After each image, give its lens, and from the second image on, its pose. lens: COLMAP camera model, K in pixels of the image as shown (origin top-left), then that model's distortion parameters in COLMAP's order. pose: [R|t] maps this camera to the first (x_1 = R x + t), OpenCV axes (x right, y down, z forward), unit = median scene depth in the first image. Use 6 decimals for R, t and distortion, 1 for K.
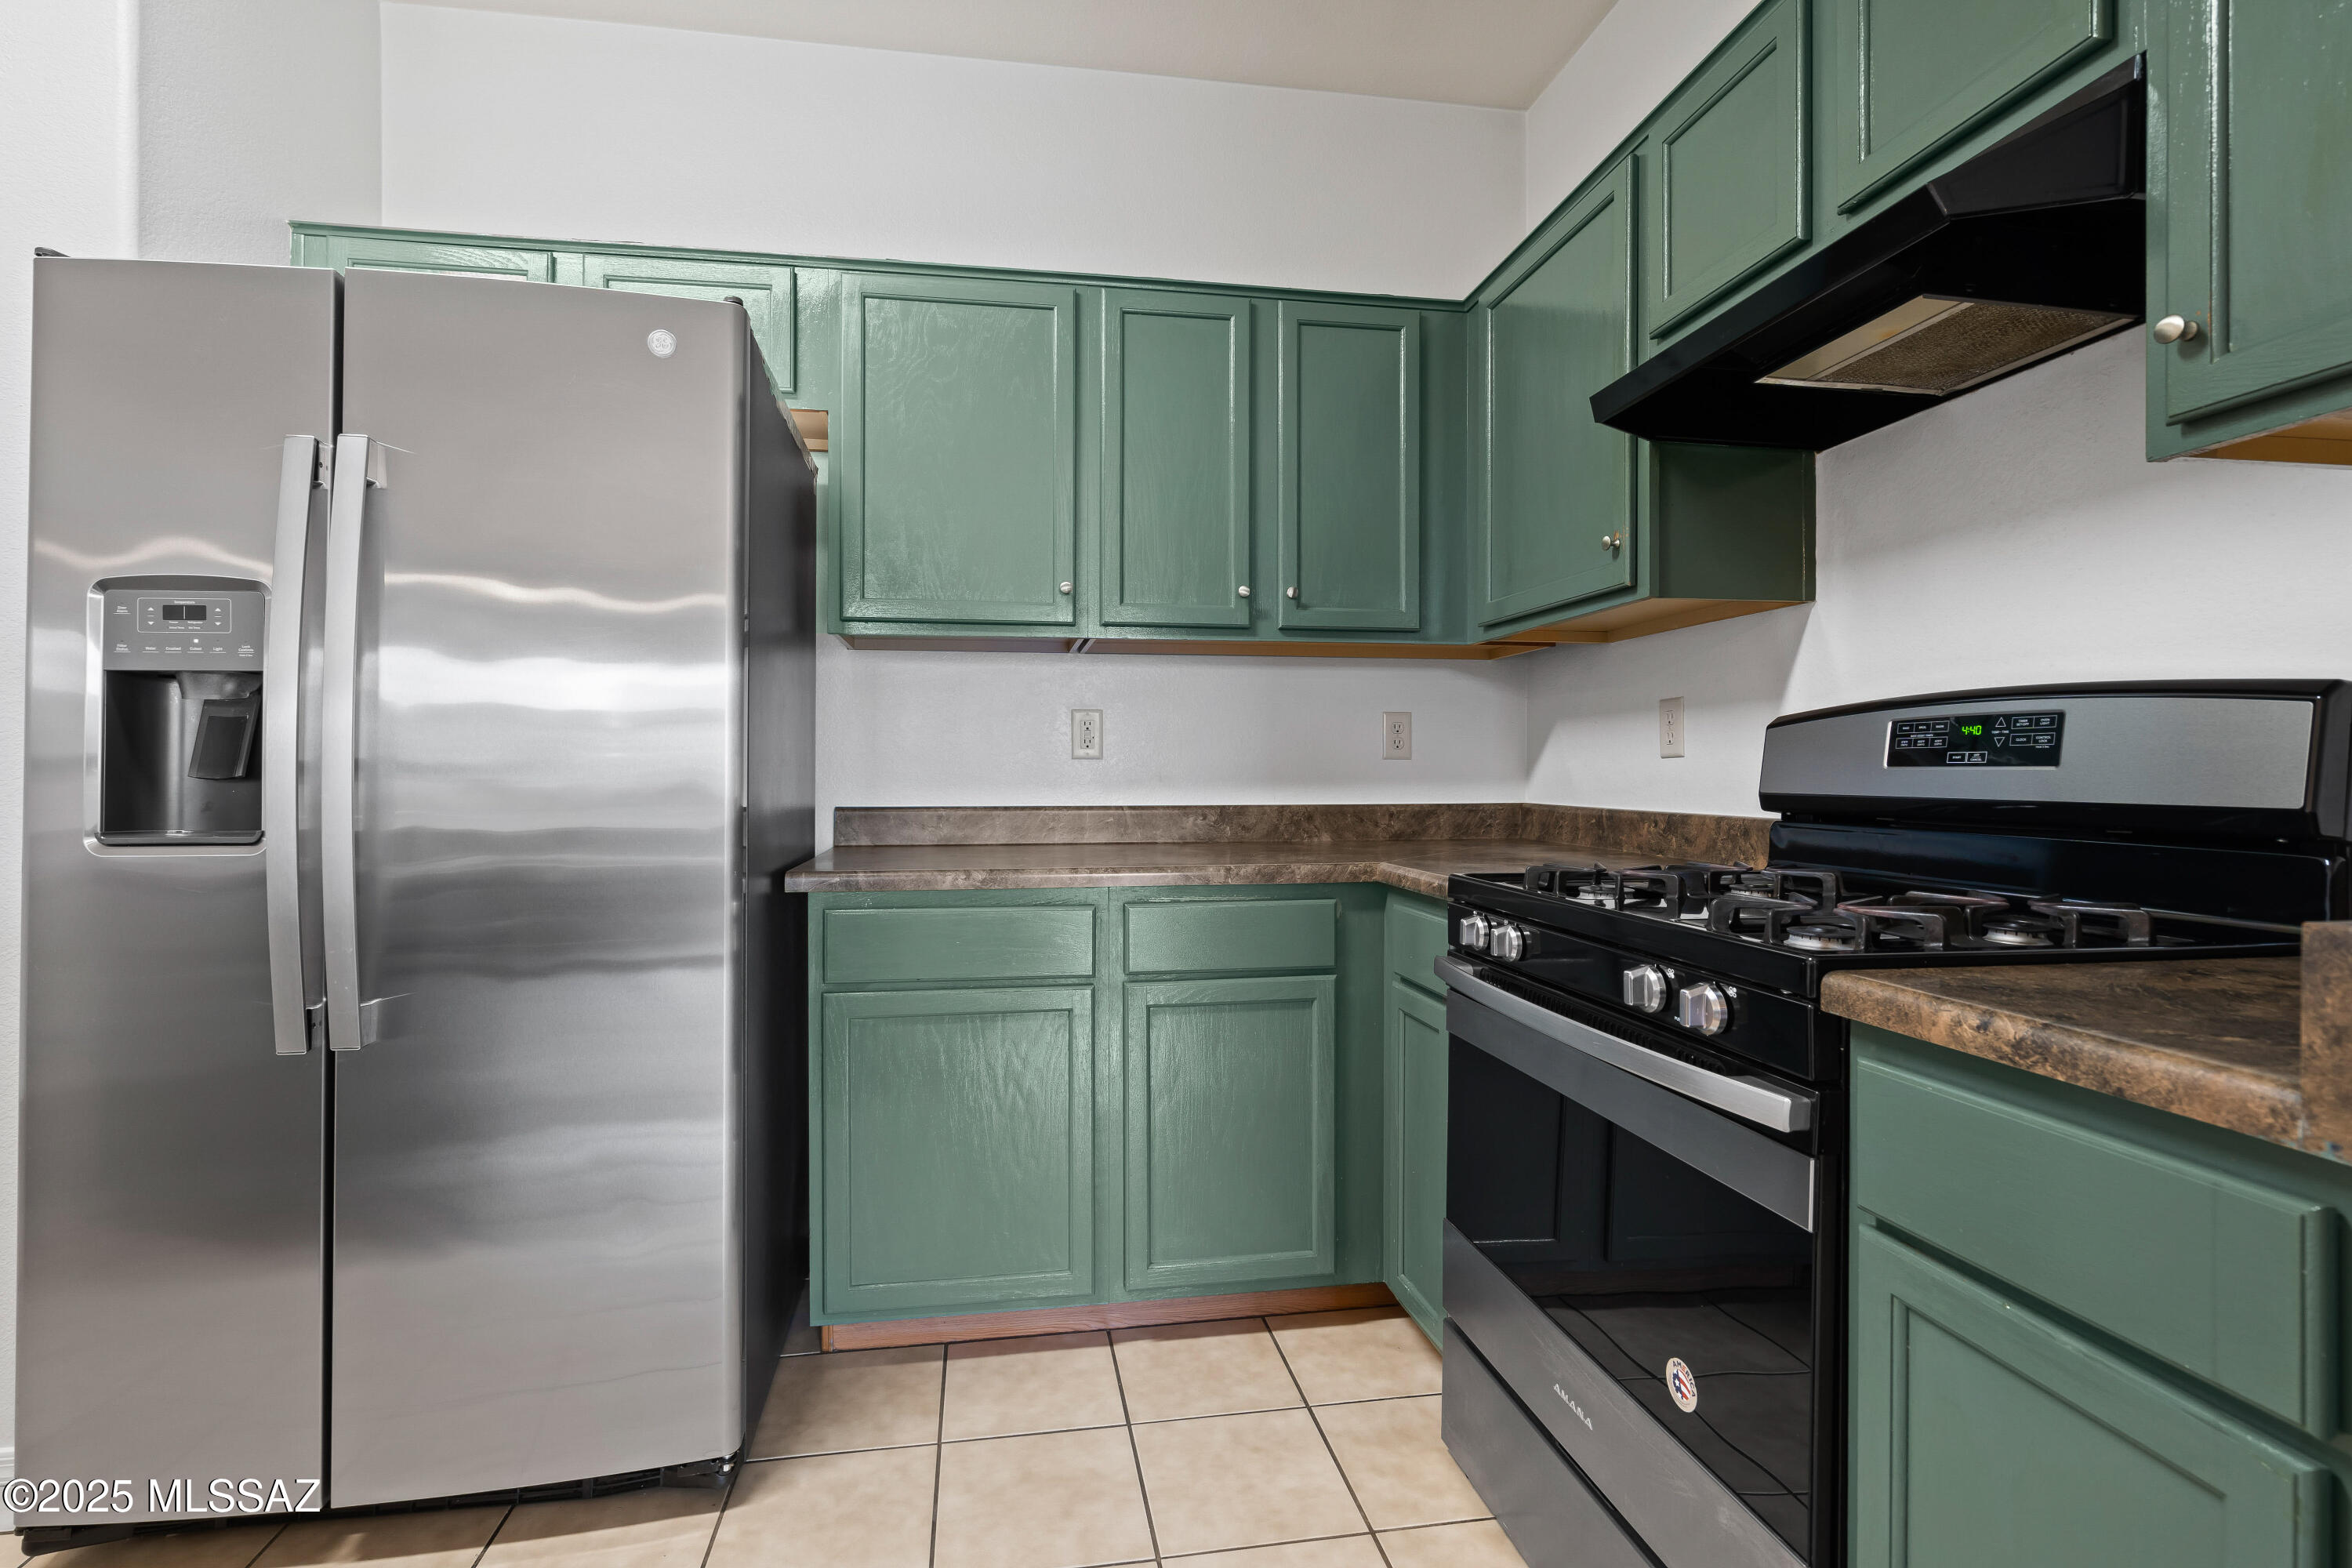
lens RADIAL K [[1072.4, 0, 1166.4], [0, 1072.4, 776.4], [0, 0, 1]] dist [-0.007069, 0.002526]
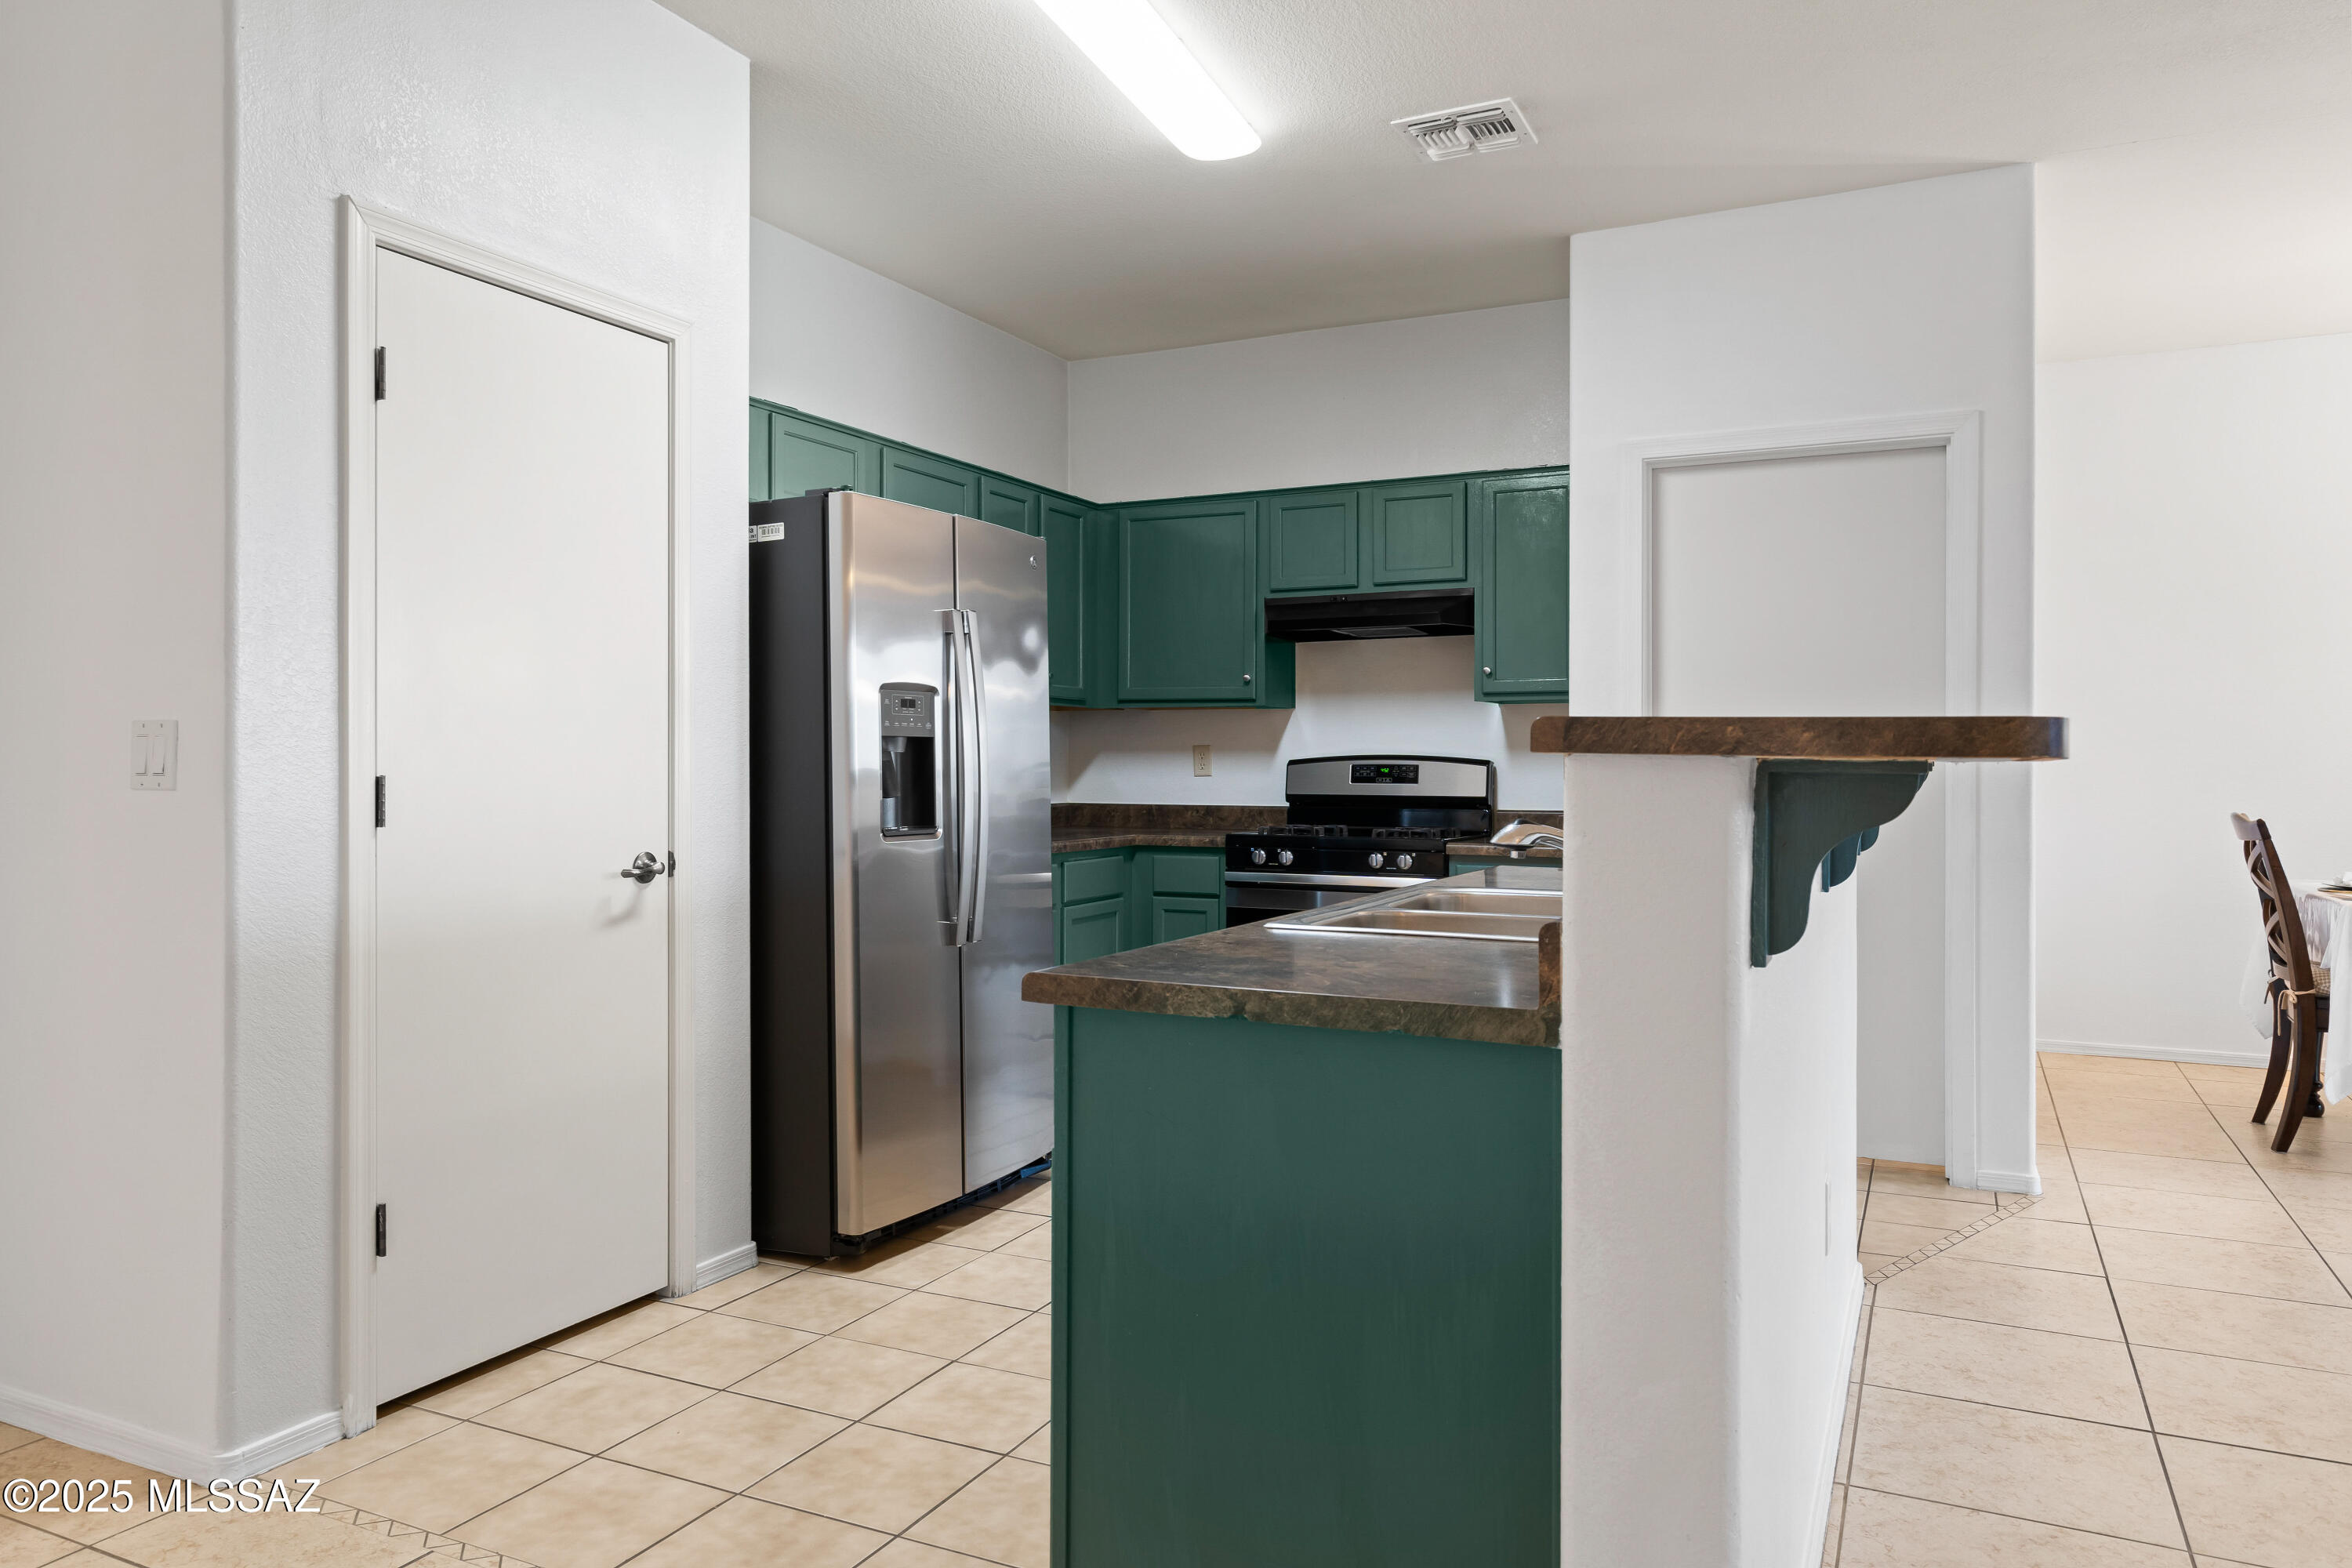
lens RADIAL K [[1580.7, 0, 1178.8], [0, 1580.7, 747.0], [0, 0, 1]] dist [0.007369, -0.001098]
pose [[0.578899, 0.012234, 0.815308, -2.660253], [0.002870, 0.999851, -0.017041, -0.032067], [-0.815394, 0.012205, 0.578777, -0.852732]]
